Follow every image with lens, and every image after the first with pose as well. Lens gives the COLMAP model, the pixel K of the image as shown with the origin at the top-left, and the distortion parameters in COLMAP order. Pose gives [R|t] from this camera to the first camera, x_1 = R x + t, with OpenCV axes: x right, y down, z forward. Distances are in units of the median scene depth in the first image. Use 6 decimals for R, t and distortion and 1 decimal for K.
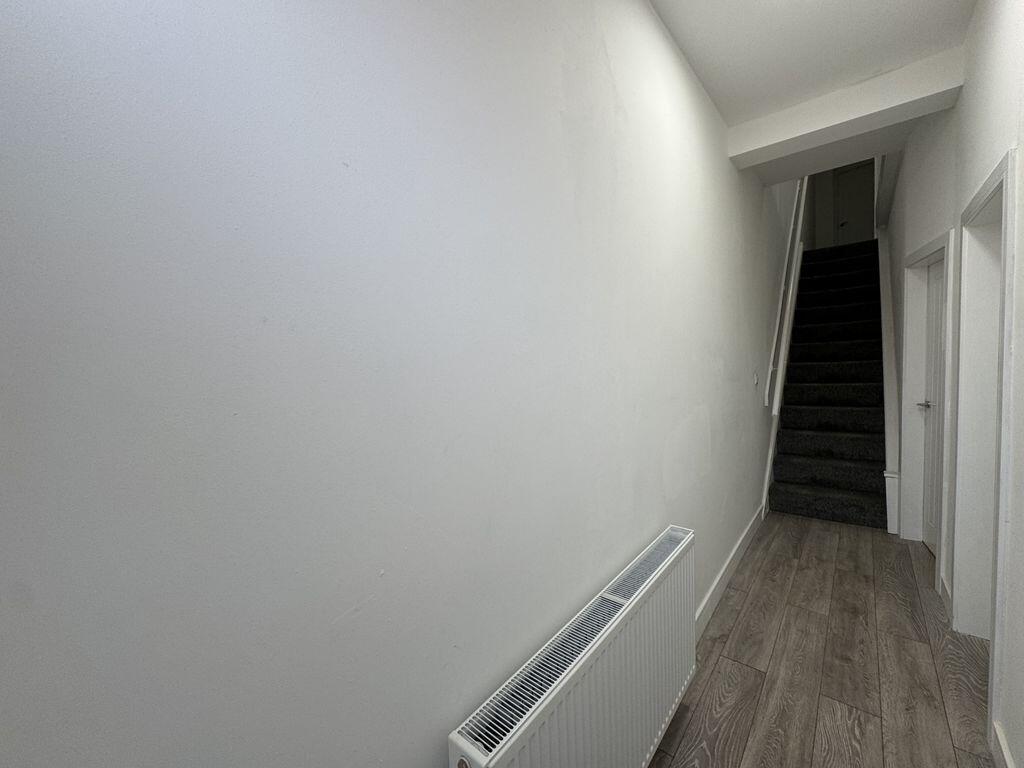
lens RADIAL K [[408.6, 0, 511.3], [0, 408.6, 383.5], [0, 0, 1]] dist [-0.000536, 0.000347]
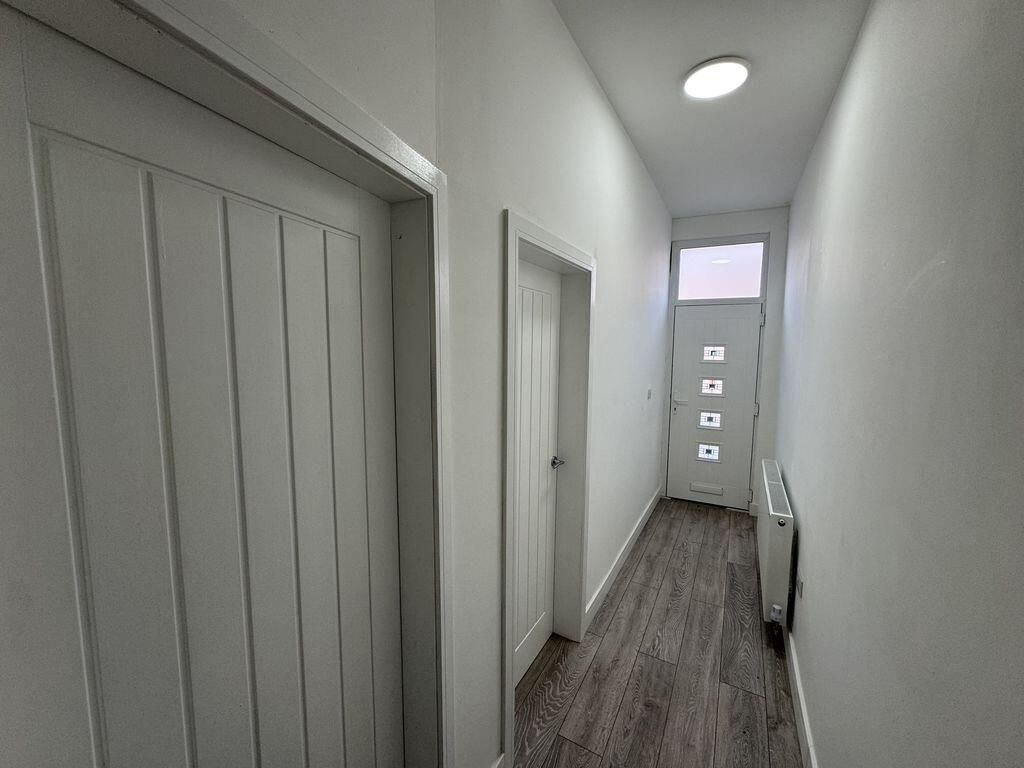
lens RADIAL K [[408.6, 0, 511.3], [0, 408.6, 383.5], [0, 0, 1]] dist [-0.000536, 0.000347]
pose [[-0.980580, 0.048147, -0.190117, 1.368839], [0.015811, 0.985649, 0.168069, -0.264364], [0.195481, 0.161799, -0.967269, 1.860112]]
